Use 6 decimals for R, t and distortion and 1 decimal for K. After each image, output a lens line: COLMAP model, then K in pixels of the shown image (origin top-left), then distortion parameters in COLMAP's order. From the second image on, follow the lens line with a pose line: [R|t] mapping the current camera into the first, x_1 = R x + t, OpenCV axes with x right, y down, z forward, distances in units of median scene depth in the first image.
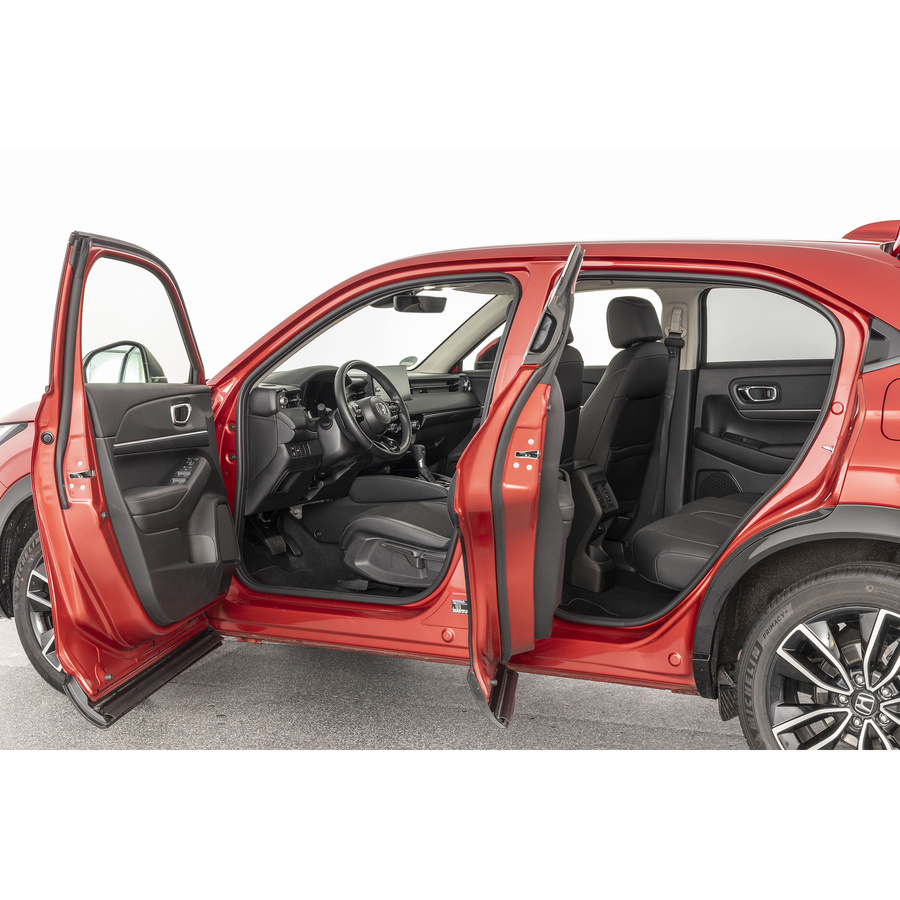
lens RADIAL K [[1325.6, 0, 450.0], [0, 1325.6, 450.0], [0, 0, 1]] dist [-0.008128, -0.012105]
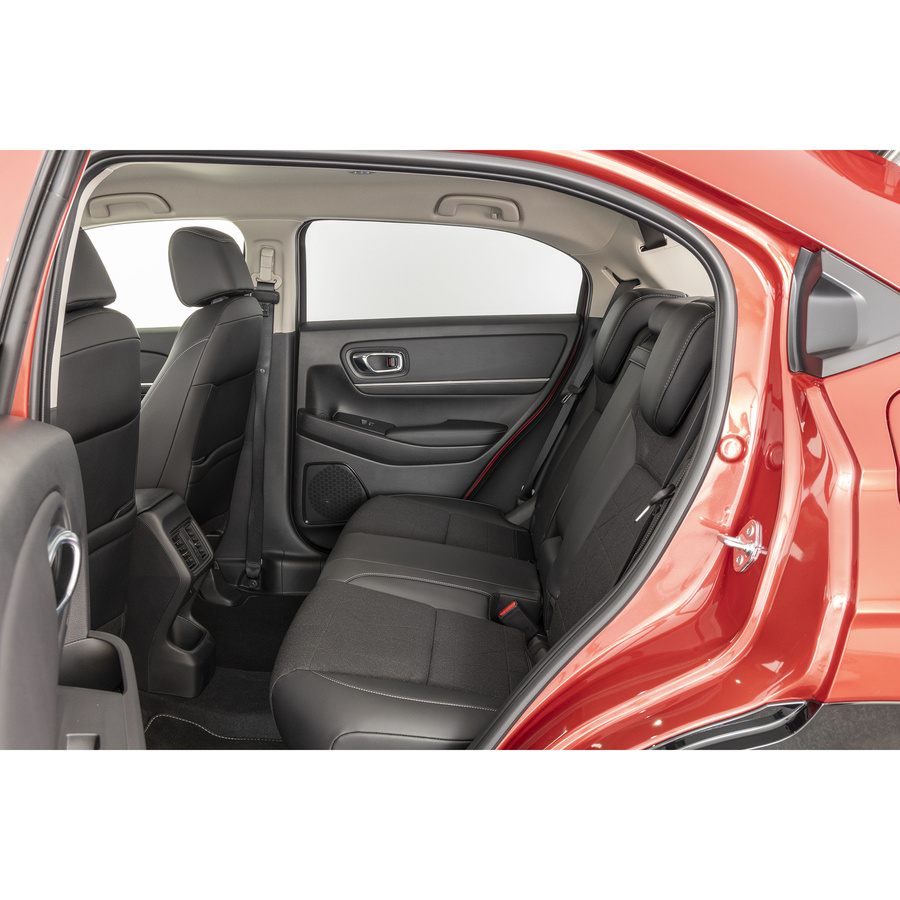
lens RADIAL K [[832.8, 0, 450.0], [0, 832.8, 450.0], [0, 0, 1]] dist [-0.003048, 0.000896]
pose [[0.894772, -0.089909, 0.437378, 0.052263], [0.040379, 0.991798, 0.121272, -0.048723], [-0.444694, -0.090850, 0.891063, 0.540904]]
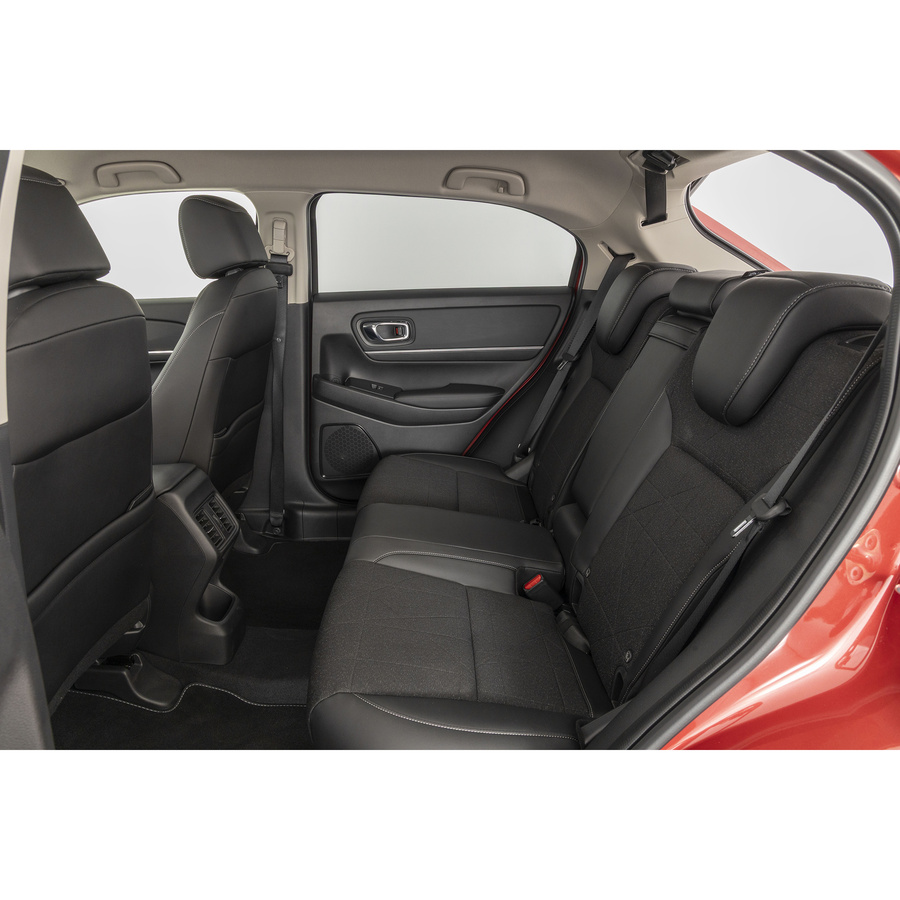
lens RADIAL K [[602.8, 0, 450.0], [0, 602.8, 450.0], [0, 0, 1]] dist [0.001069, -0.000356]
pose [[0.866535, -0.148127, 0.476629, 0.073535], [0.039509, 0.972307, 0.230345, -0.055480], [-0.497550, -0.180771, 0.848390, 0.639089]]
